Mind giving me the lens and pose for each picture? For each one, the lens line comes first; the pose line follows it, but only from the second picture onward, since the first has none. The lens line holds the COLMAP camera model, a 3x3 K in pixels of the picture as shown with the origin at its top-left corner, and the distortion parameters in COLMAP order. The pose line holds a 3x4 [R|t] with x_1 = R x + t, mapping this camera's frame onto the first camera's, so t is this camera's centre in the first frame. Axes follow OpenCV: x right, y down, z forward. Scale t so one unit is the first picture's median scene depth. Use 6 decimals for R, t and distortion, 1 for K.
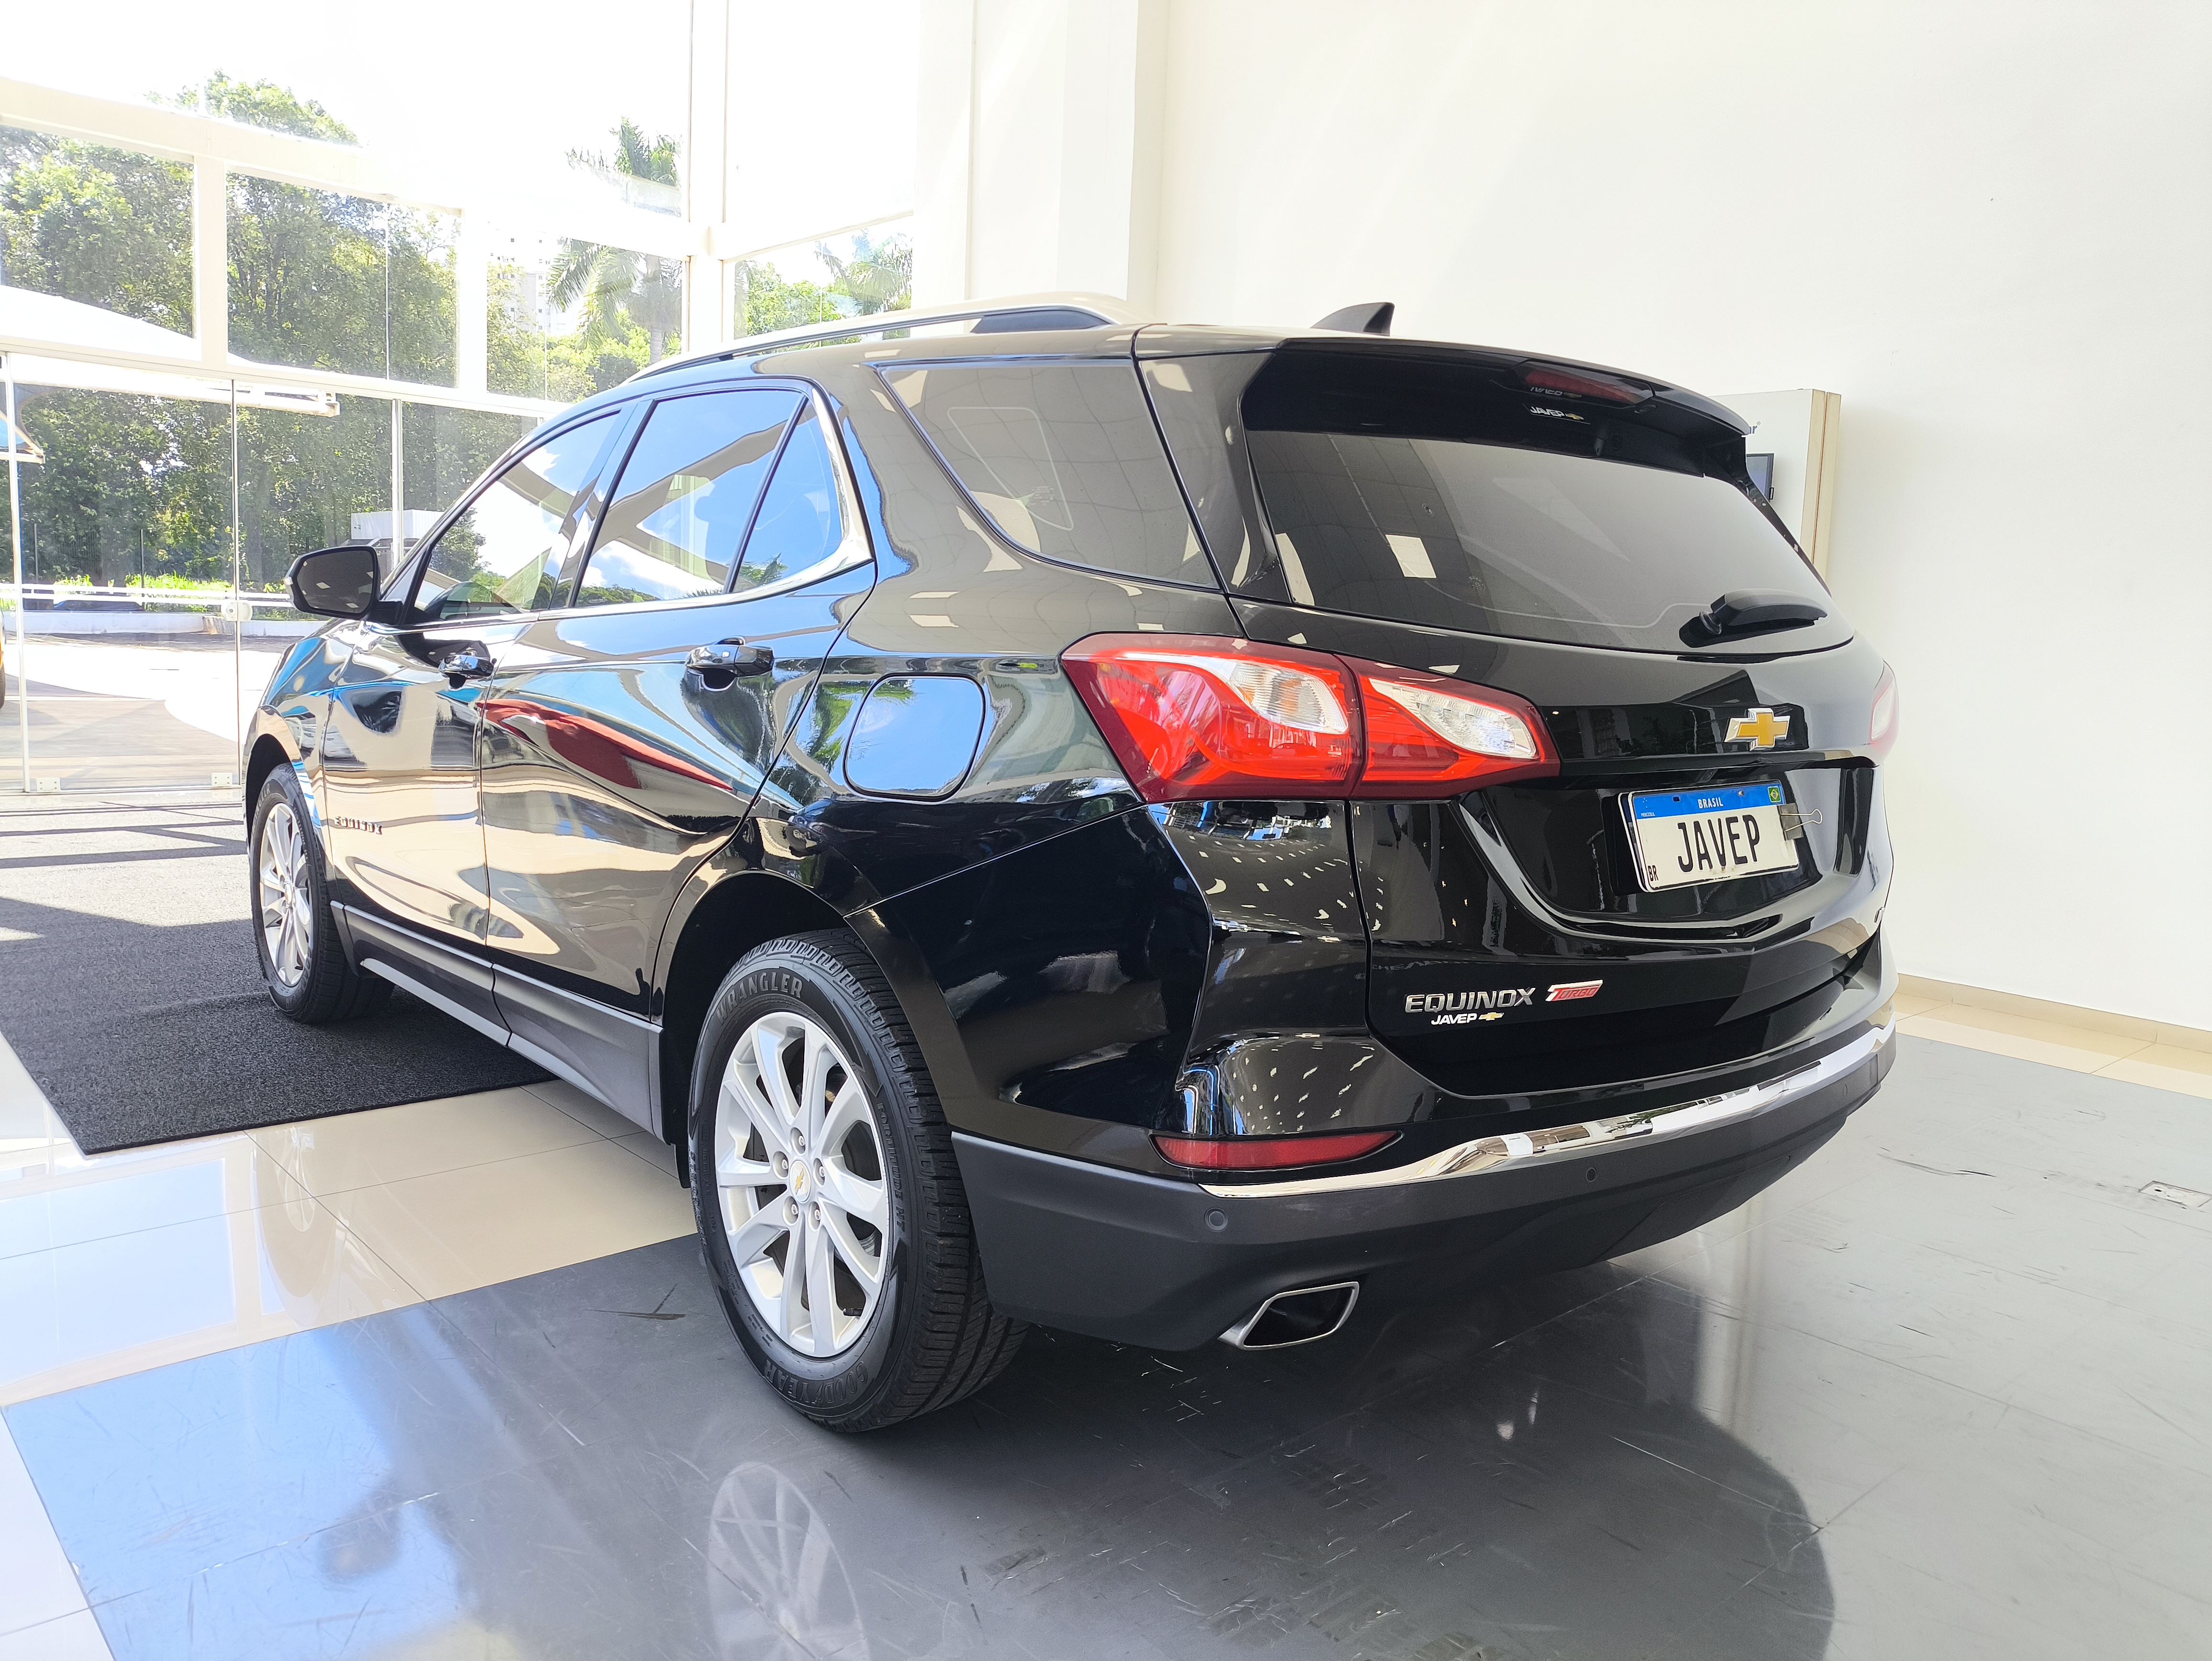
lens RADIAL K [[1642.4, 0, 1106.0], [0, 1642.4, 830.5], [0, 0, 1]] dist [0.002450, -0.010036]
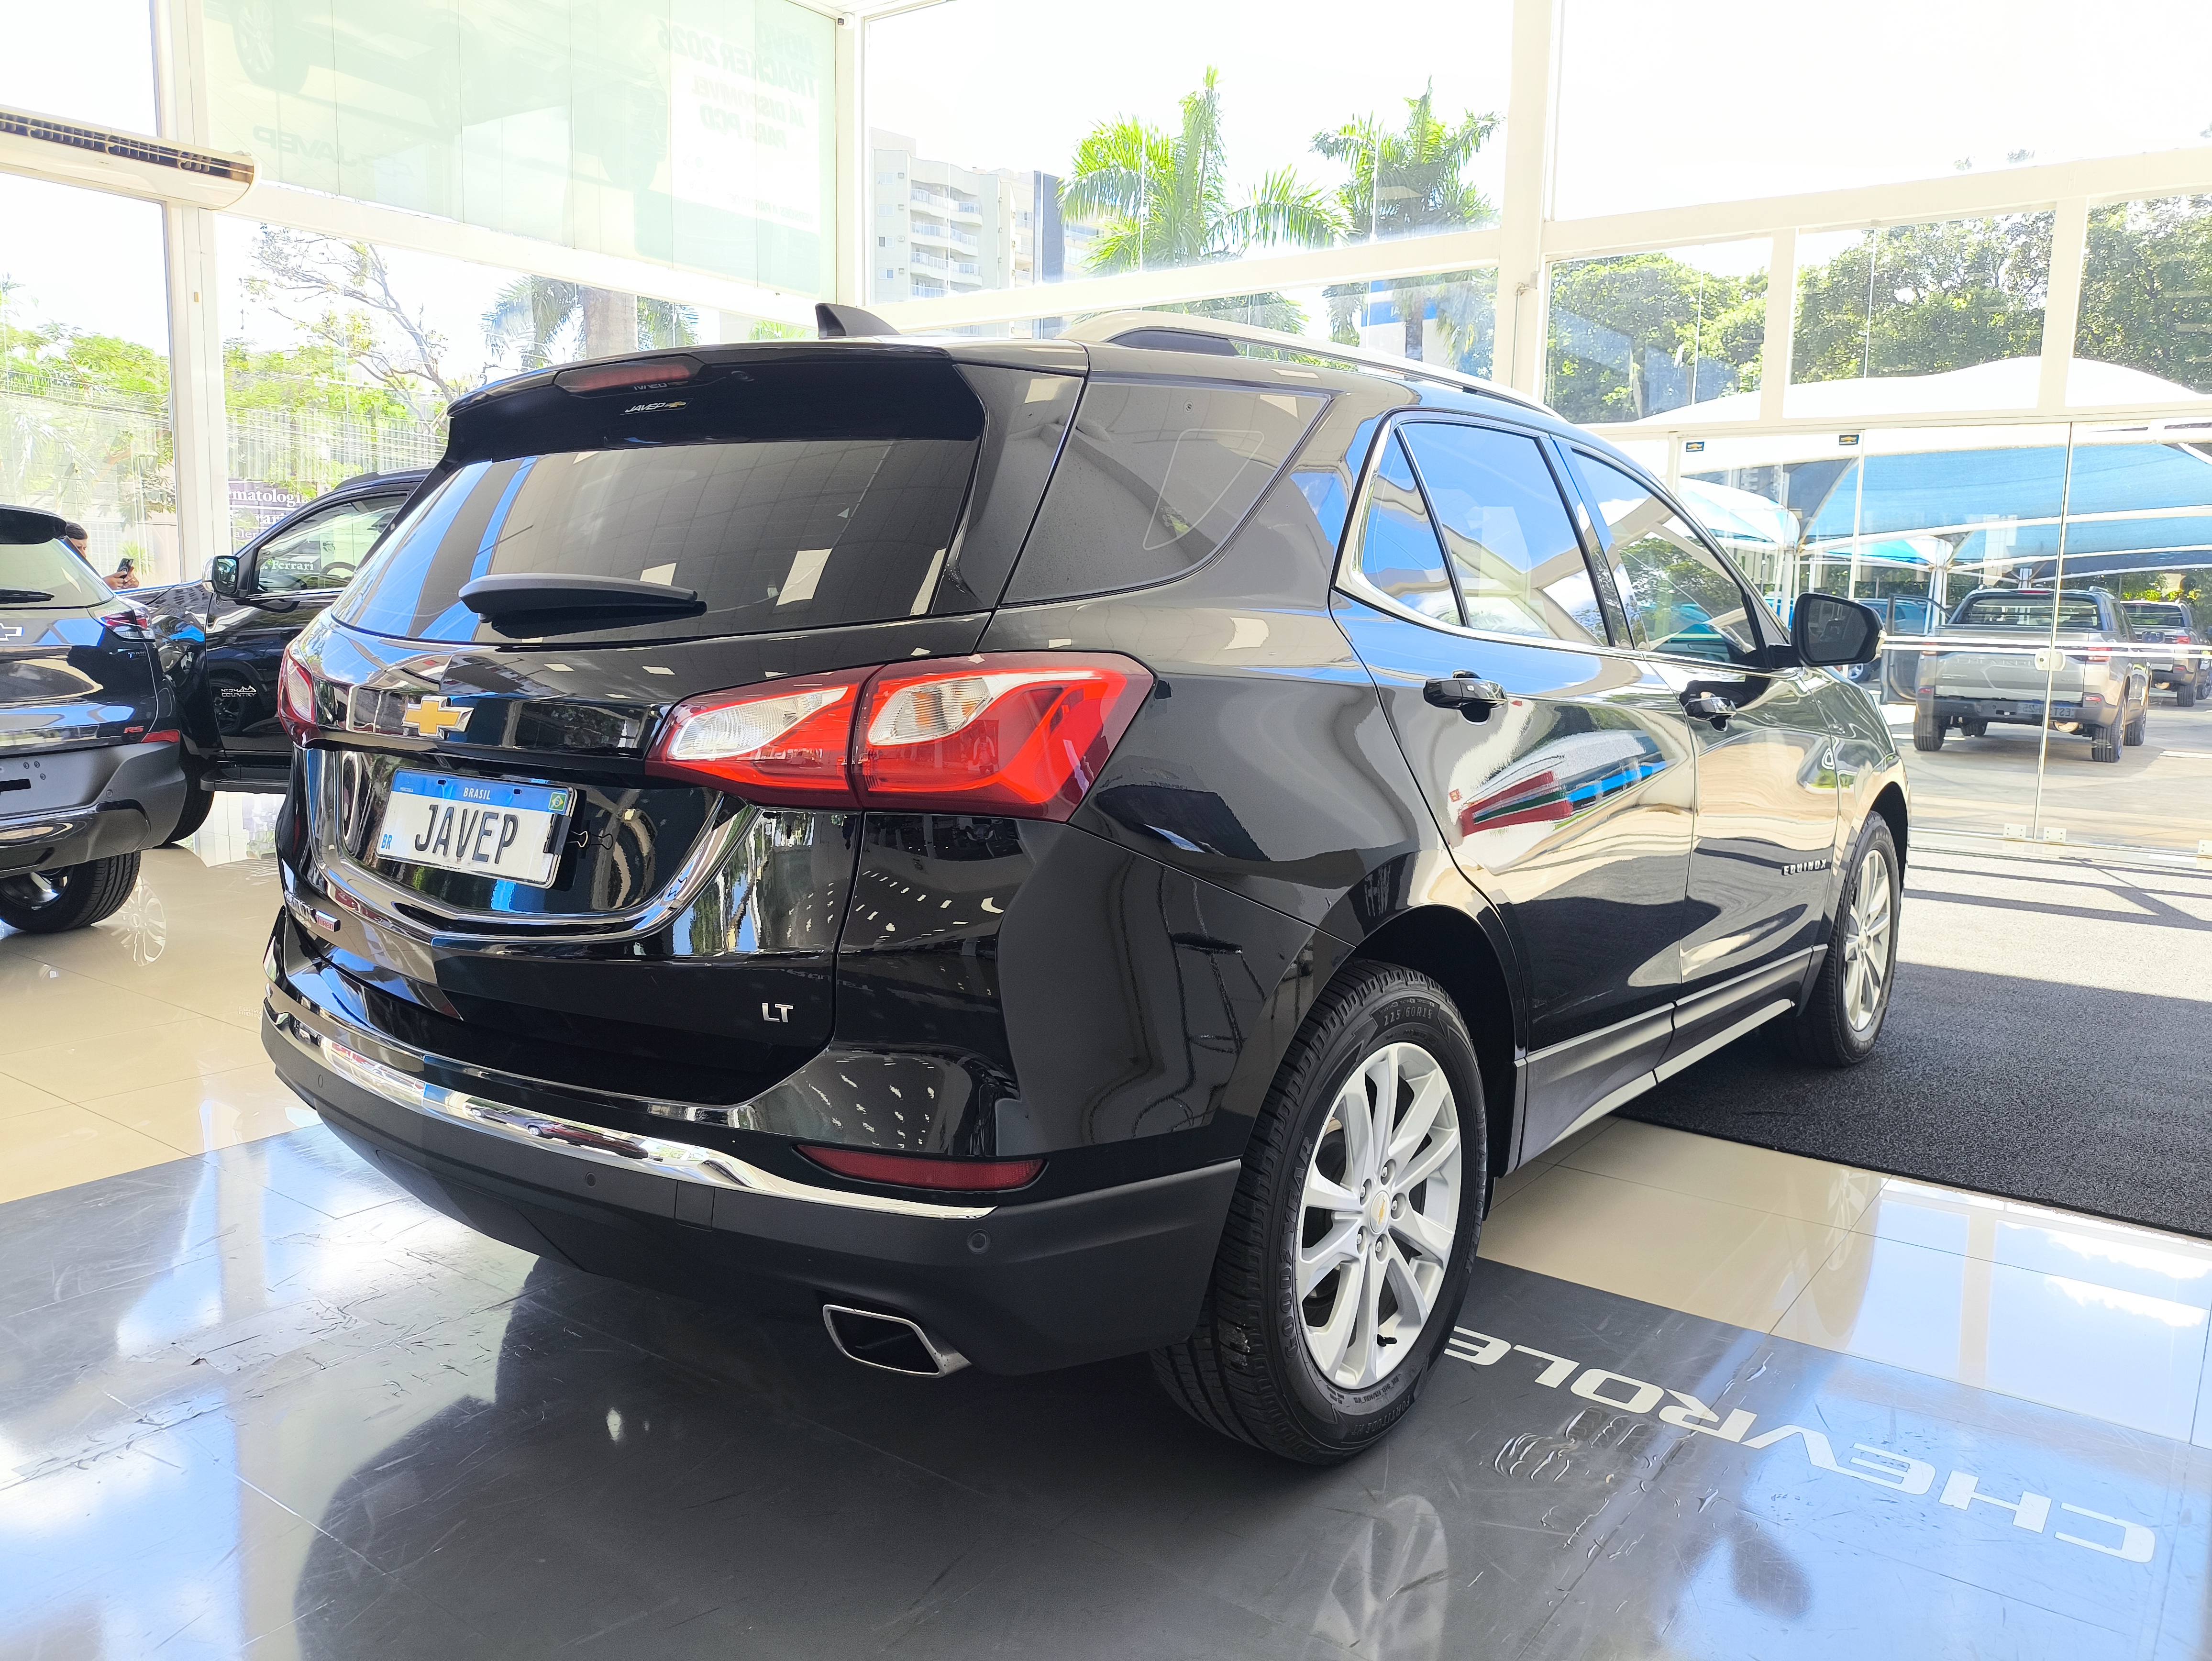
lens RADIAL K [[1681.1, 0, 1149.5], [0, 1681.1, 816.8], [0, 0, 1]] dist [0.000916, 0.068674]
pose [[0.232681, 0.085246, -0.968810, 1.594924], [-0.135743, 0.989247, 0.054443, -0.125001], [0.963033, 0.118841, 0.241751, 1.266195]]
